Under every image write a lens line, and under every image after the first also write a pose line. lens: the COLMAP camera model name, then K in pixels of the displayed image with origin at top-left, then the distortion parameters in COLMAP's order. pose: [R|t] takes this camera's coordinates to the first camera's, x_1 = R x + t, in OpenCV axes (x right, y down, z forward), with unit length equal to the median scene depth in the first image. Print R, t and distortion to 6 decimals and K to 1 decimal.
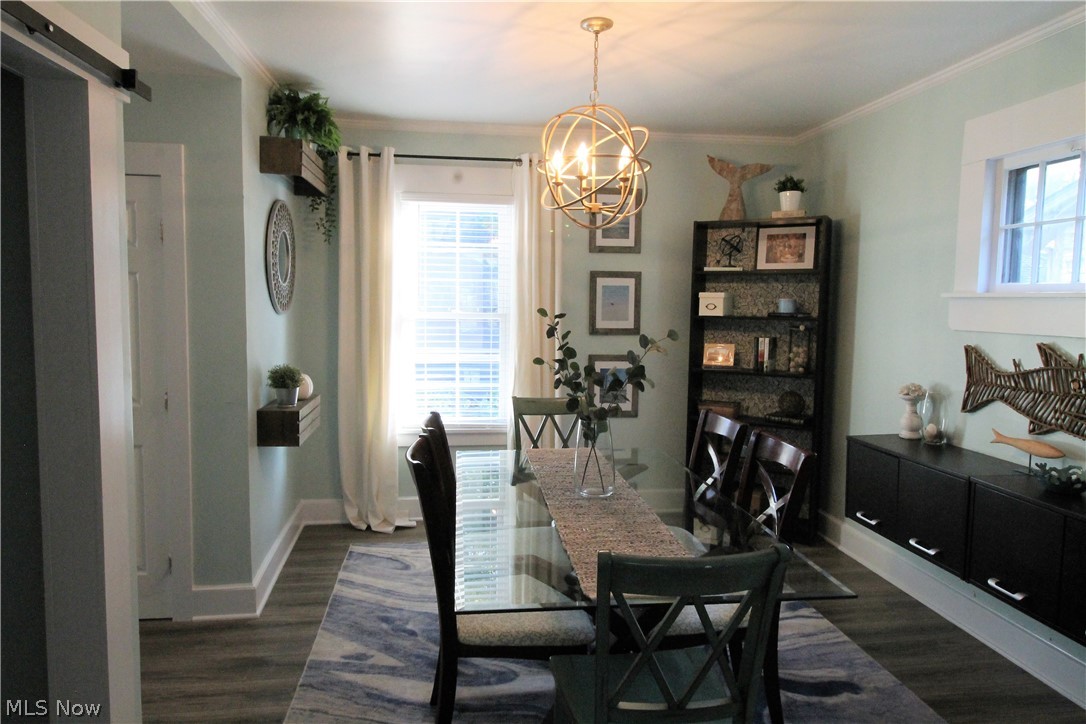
lens RADIAL K [[702.3, 0, 545.1], [0, 702.3, 357.0], [0, 0, 1]] dist [0.003550, -0.000196]
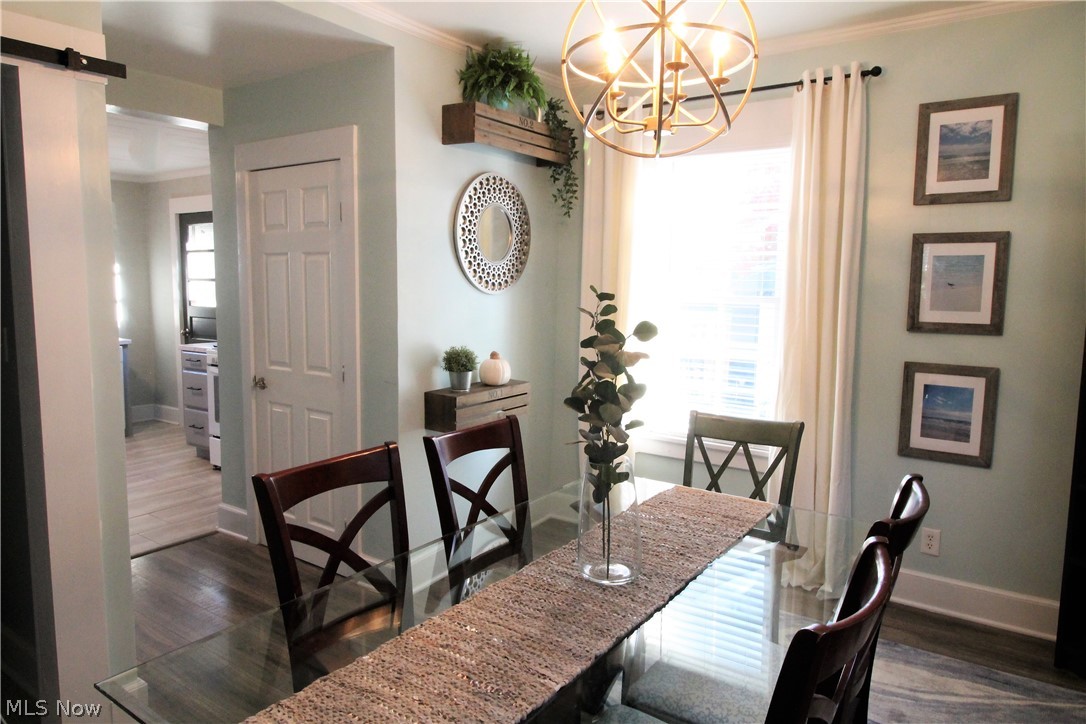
lens RADIAL K [[702.3, 0, 545.1], [0, 702.3, 357.0], [0, 0, 1]] dist [0.003550, -0.000196]
pose [[0.735246, 0.068379, -0.674342, 0.311751], [-0.056040, 0.997625, 0.040060, -0.018096], [0.675480, 0.008336, 0.737331, 0.341561]]
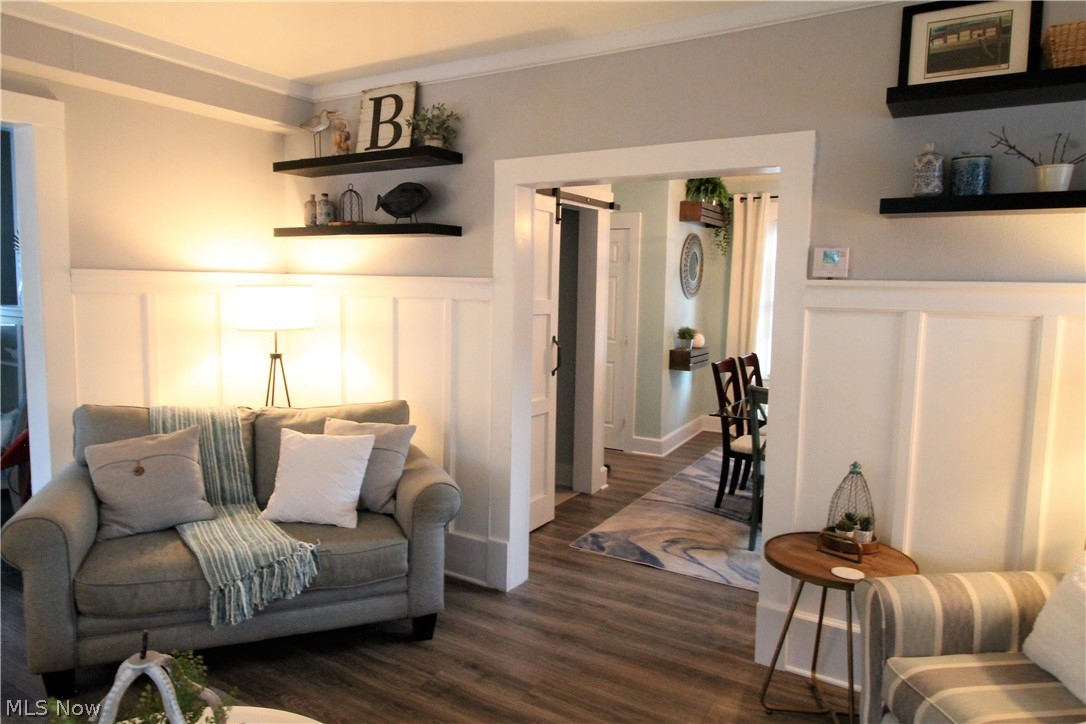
lens RADIAL K [[702.3, 0, 545.1], [0, 702.3, 357.0], [0, 0, 1]] dist [0.003550, -0.000196]
pose [[0.788783, 0.059113, -0.611822, 0.401872], [-0.052722, 0.998203, 0.028474, 0.050727], [0.612406, 0.009797, 0.790483, -0.577524]]
